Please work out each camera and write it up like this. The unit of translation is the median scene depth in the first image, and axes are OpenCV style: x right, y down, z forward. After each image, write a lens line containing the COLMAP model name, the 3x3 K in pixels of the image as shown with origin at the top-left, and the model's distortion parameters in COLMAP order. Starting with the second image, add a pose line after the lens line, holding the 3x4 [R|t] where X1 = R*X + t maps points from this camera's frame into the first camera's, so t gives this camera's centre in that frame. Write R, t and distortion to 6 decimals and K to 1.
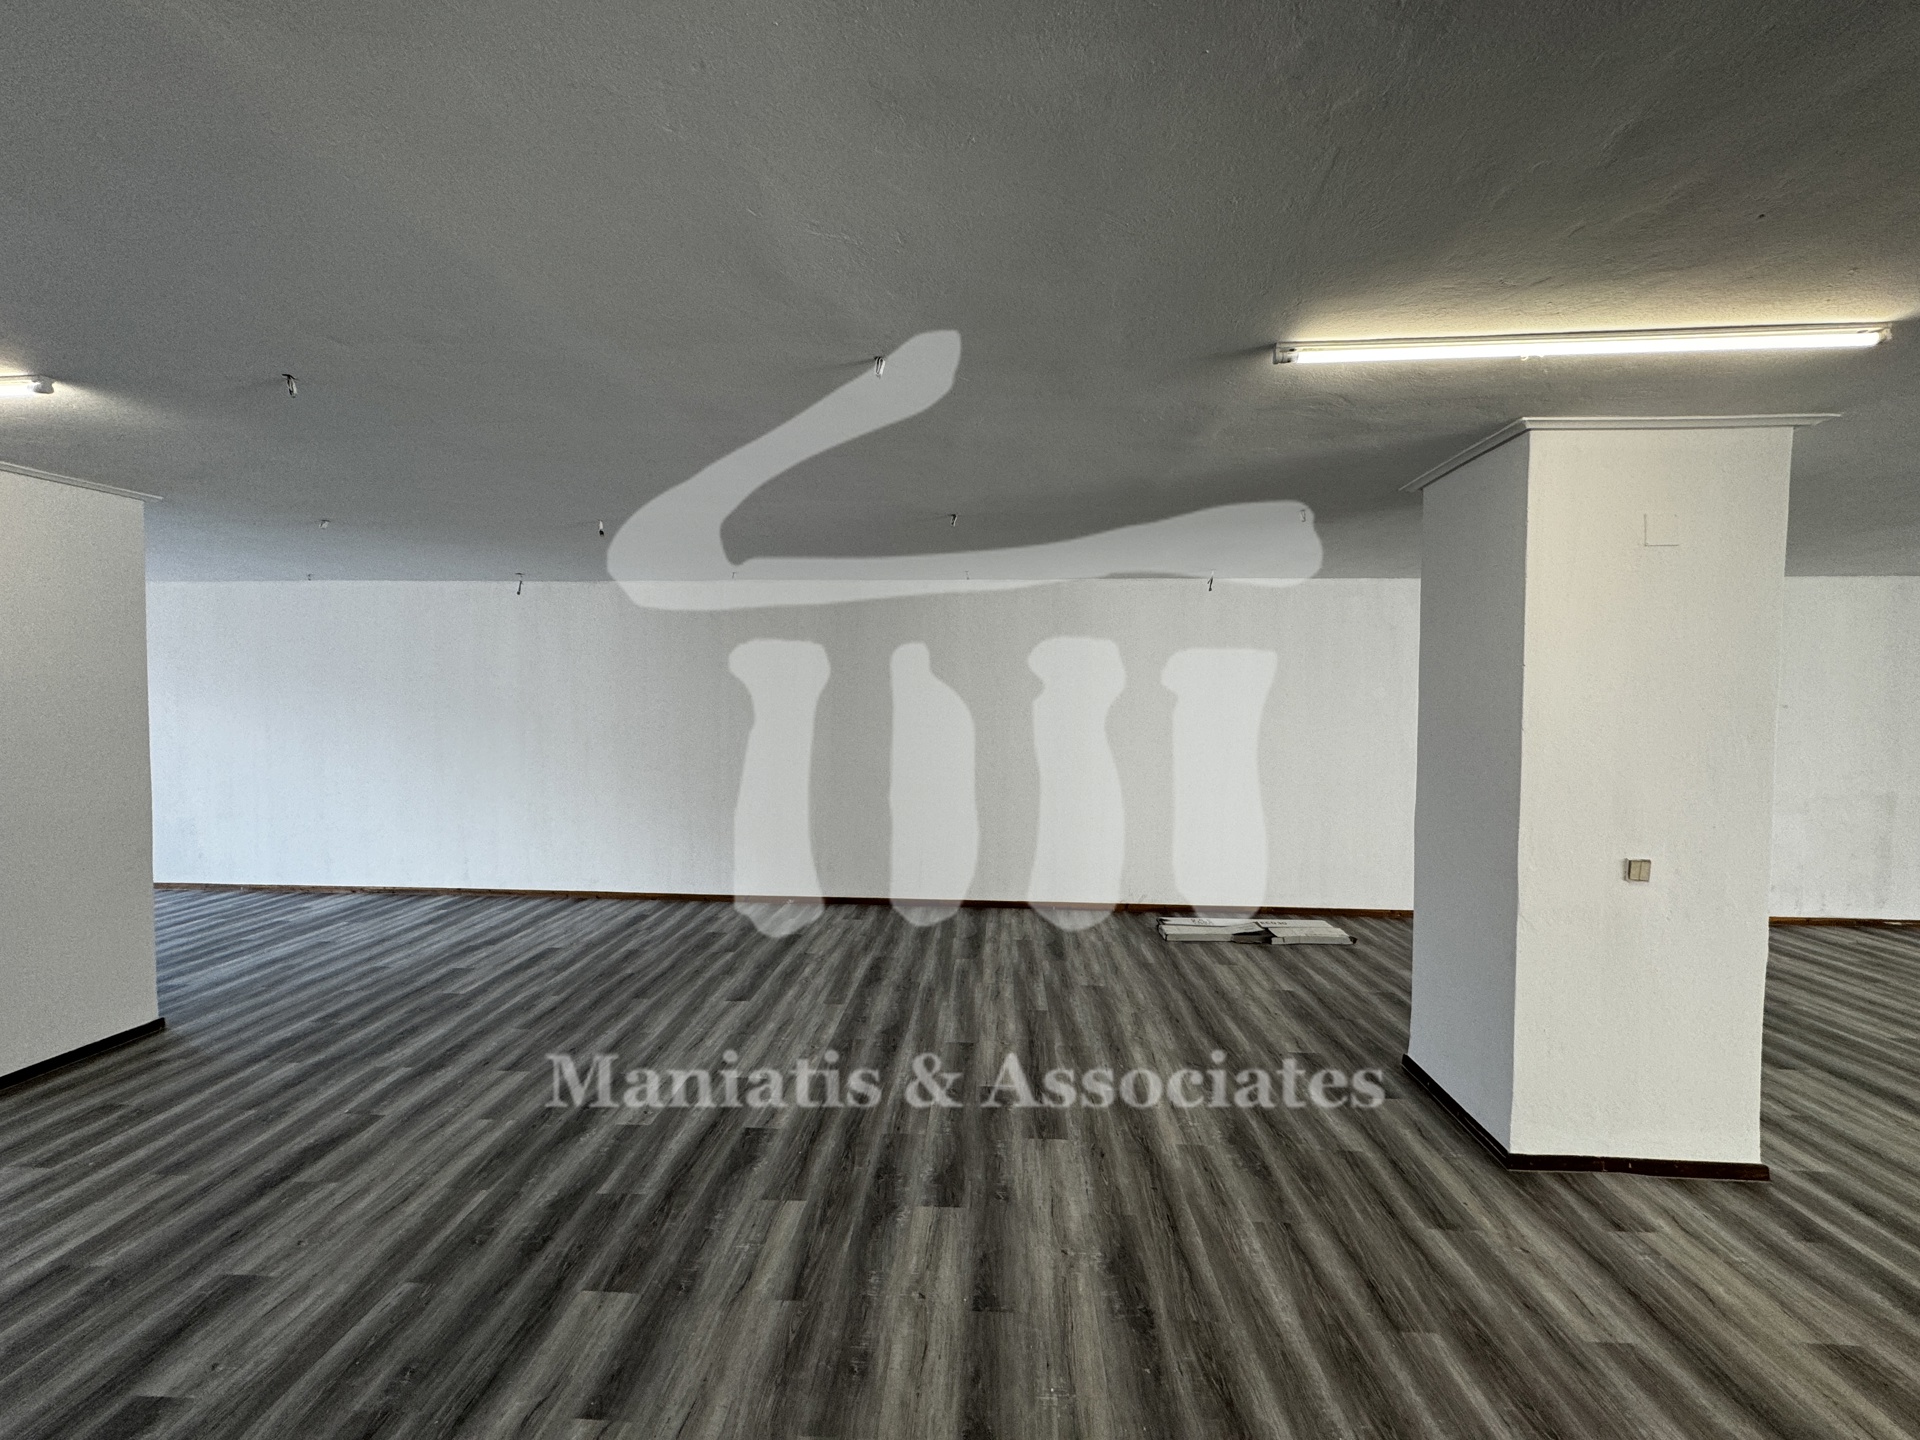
lens RADIAL K [[764.7, 0, 962.4], [0, 764.7, 713.3], [0, 0, 1]] dist [-0.000723, 0.000593]
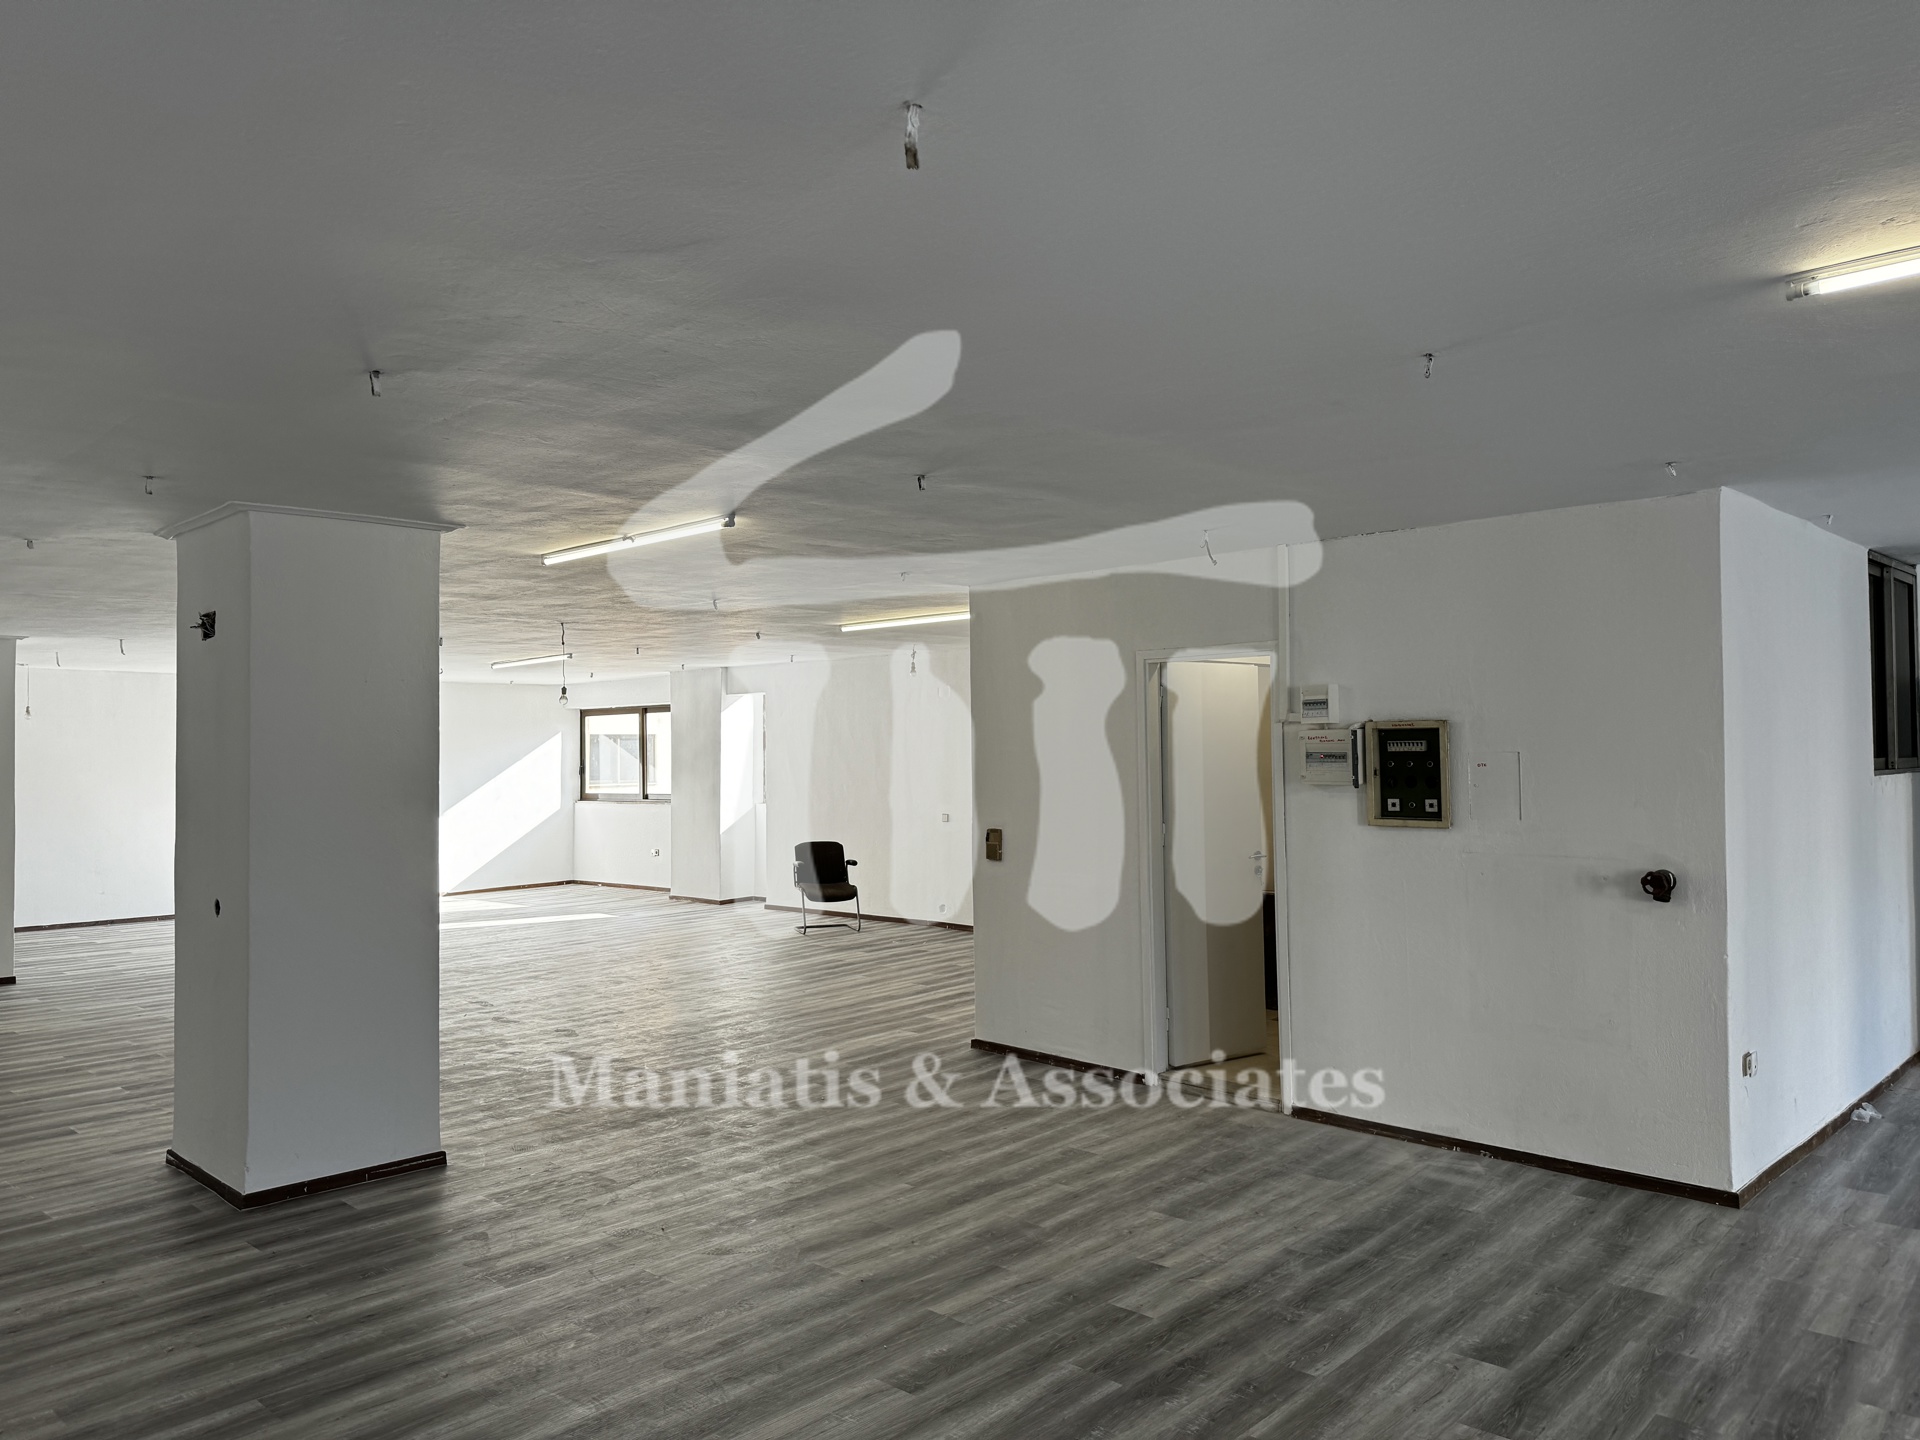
lens RADIAL K [[1344.9, 0, 947.6], [0, 1344.9, 721.5], [0, 0, 1]] dist [0.050856, -0.063519]
pose [[-0.765190, 0.018445, 0.643540, -1.033428], [0.020531, 0.999780, -0.004244, -0.040505], [-0.643477, 0.009965, -0.765400, 1.797400]]
